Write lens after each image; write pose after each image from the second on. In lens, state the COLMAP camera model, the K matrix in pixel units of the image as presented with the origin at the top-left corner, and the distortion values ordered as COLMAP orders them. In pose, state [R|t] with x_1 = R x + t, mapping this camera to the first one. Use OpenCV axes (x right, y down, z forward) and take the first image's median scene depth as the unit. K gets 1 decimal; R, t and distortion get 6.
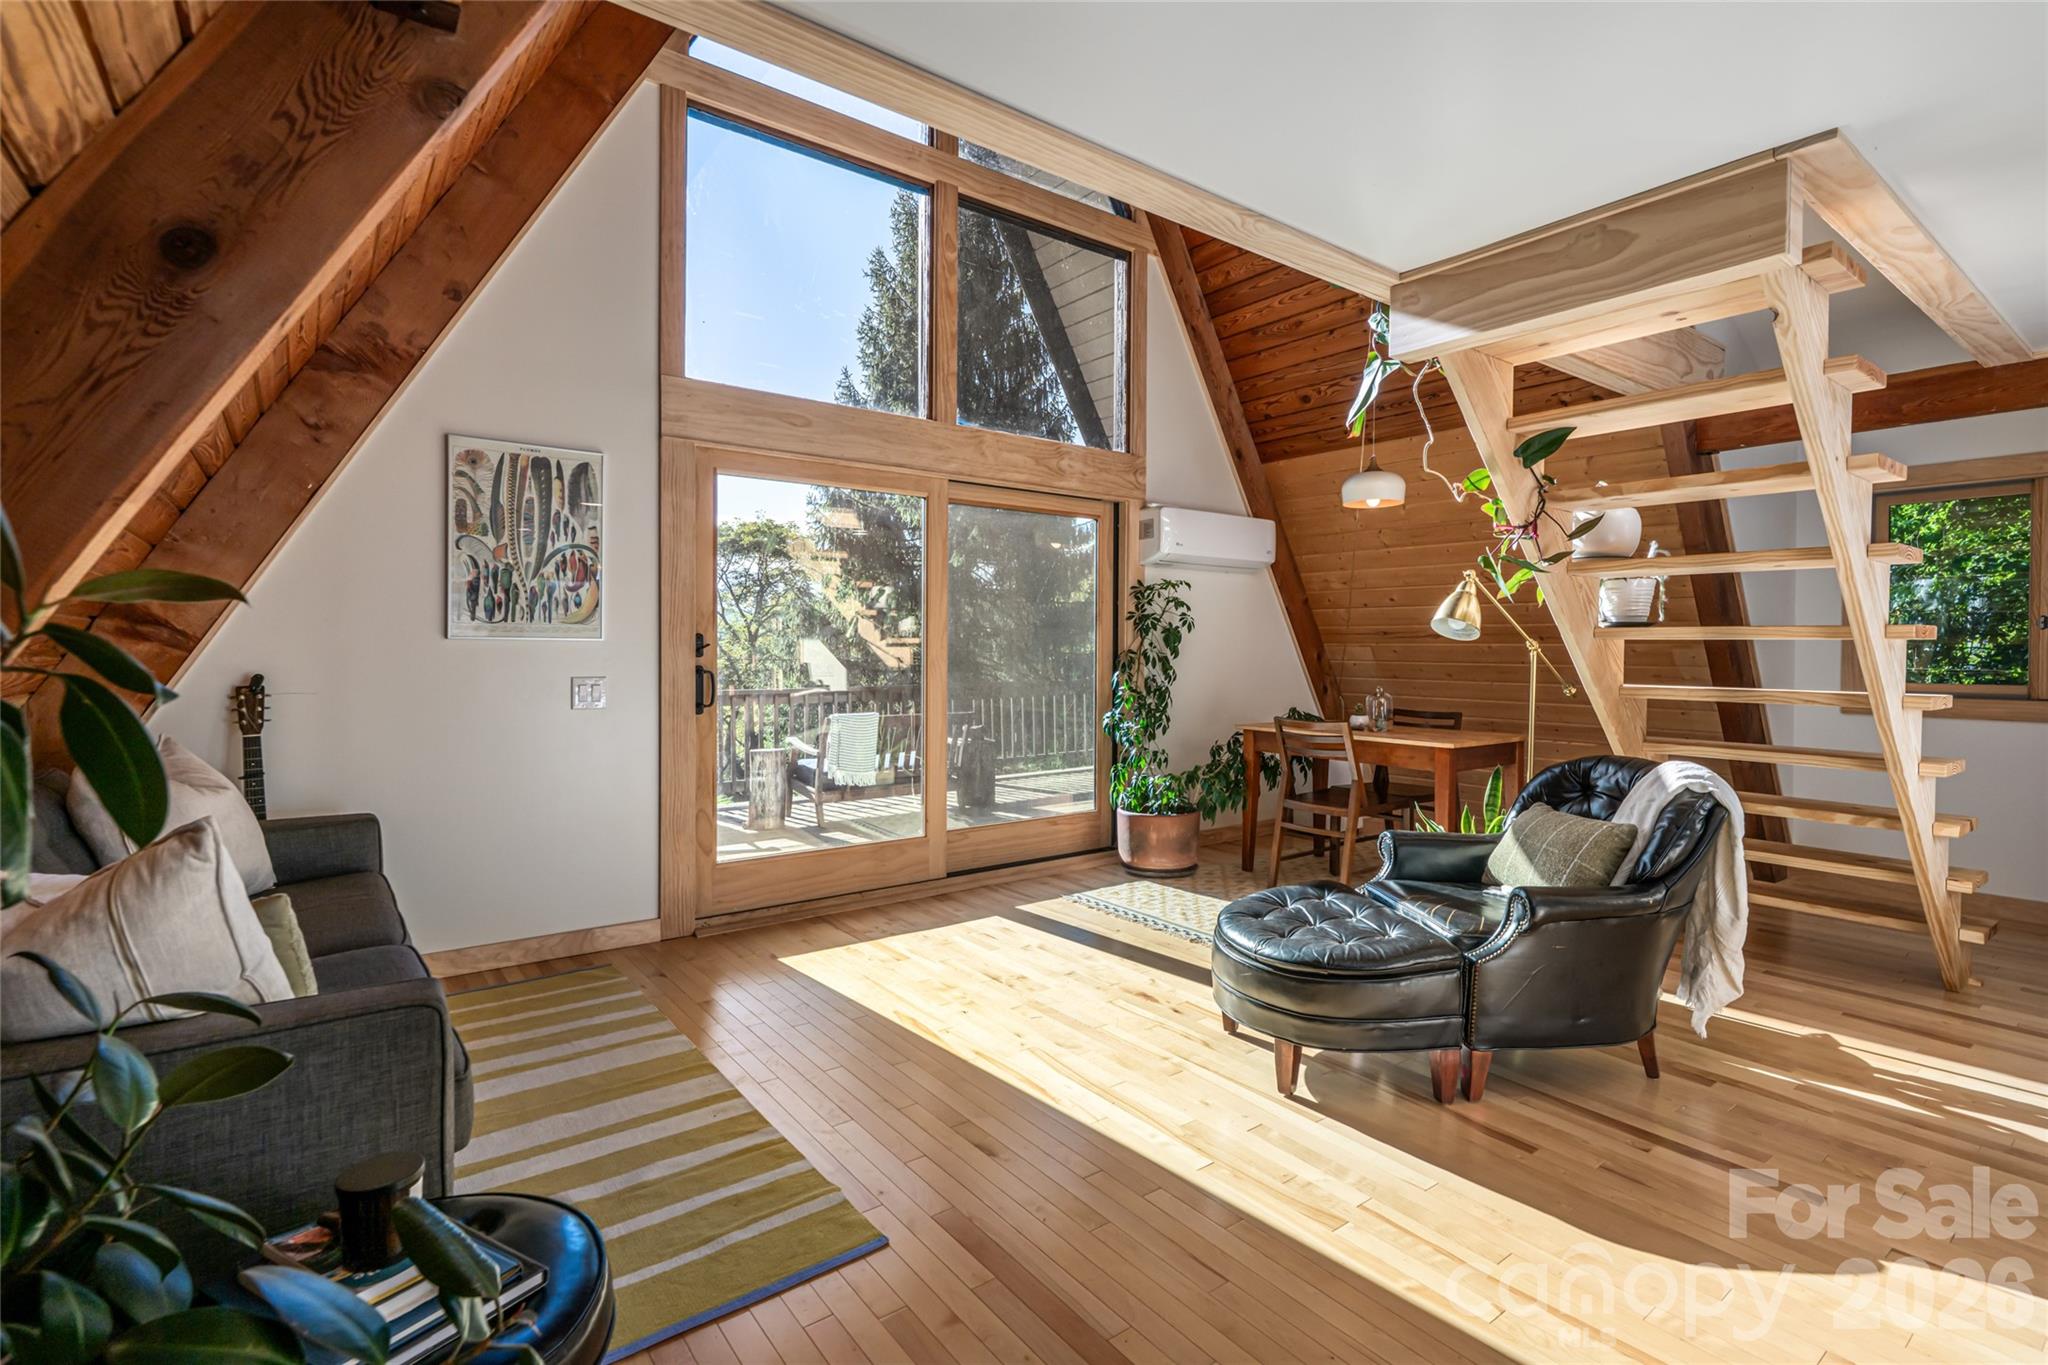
lens RADIAL K [[962.4, 0, 1030.3], [0, 962.4, 661.2], [0, 0, 1]] dist [0.001252, -0.001057]
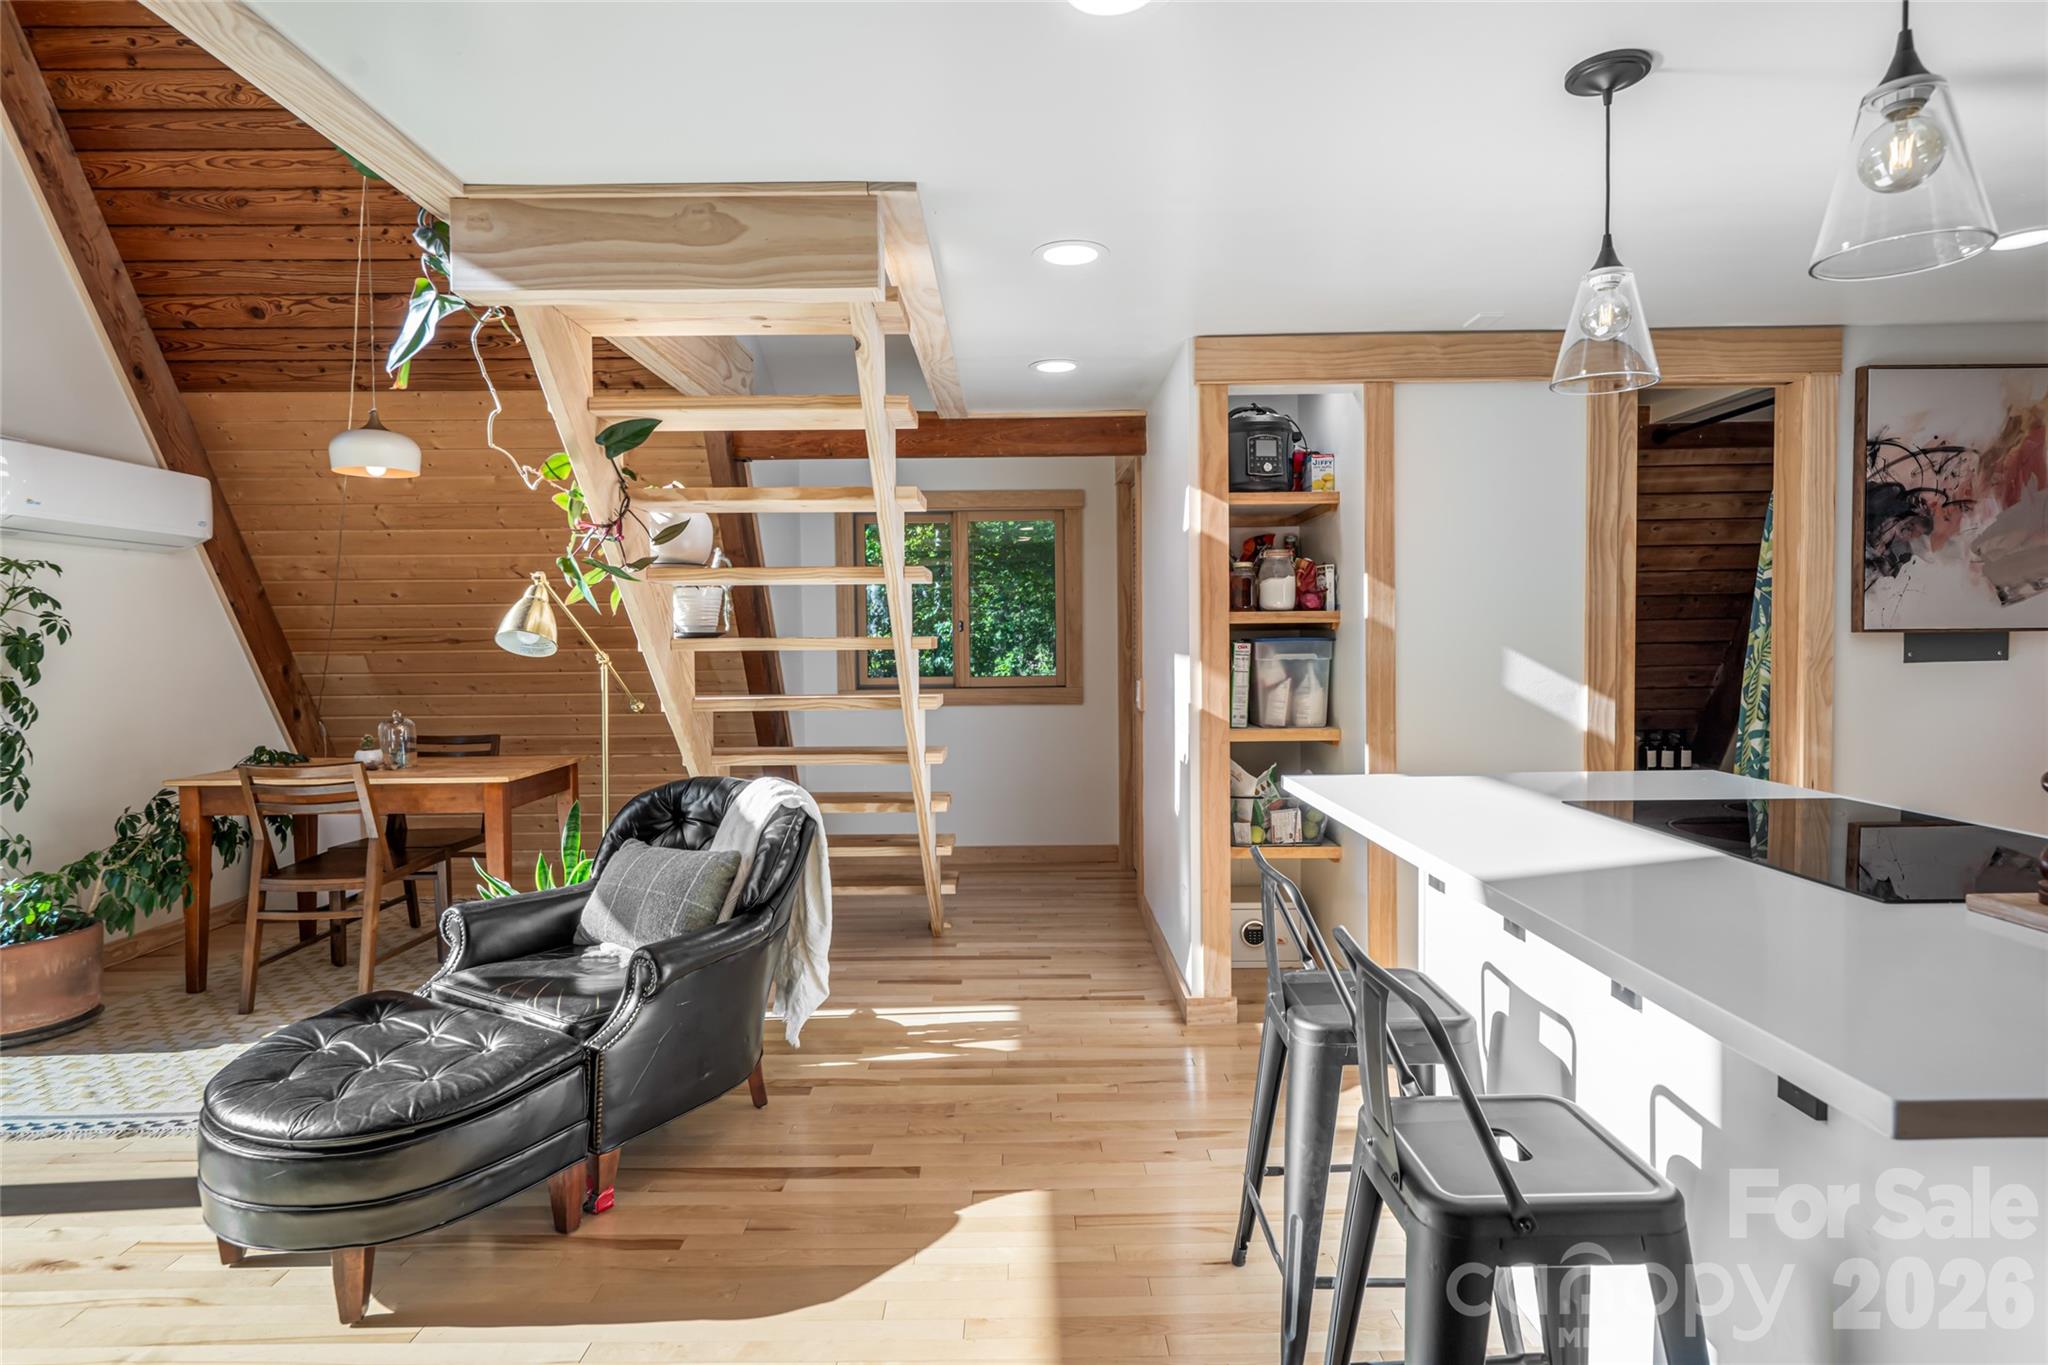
lens RADIAL K [[1078.2, 0, 1033.3], [0, 1078.2, 673.8], [0, 0, 1]] dist [-0.001925, 0.000947]
pose [[0.595343, -0.040447, 0.802453, -0.034405], [0.025872, 0.999179, 0.031168, -0.022417], [-0.803055, 0.002206, 0.595901, 0.096052]]
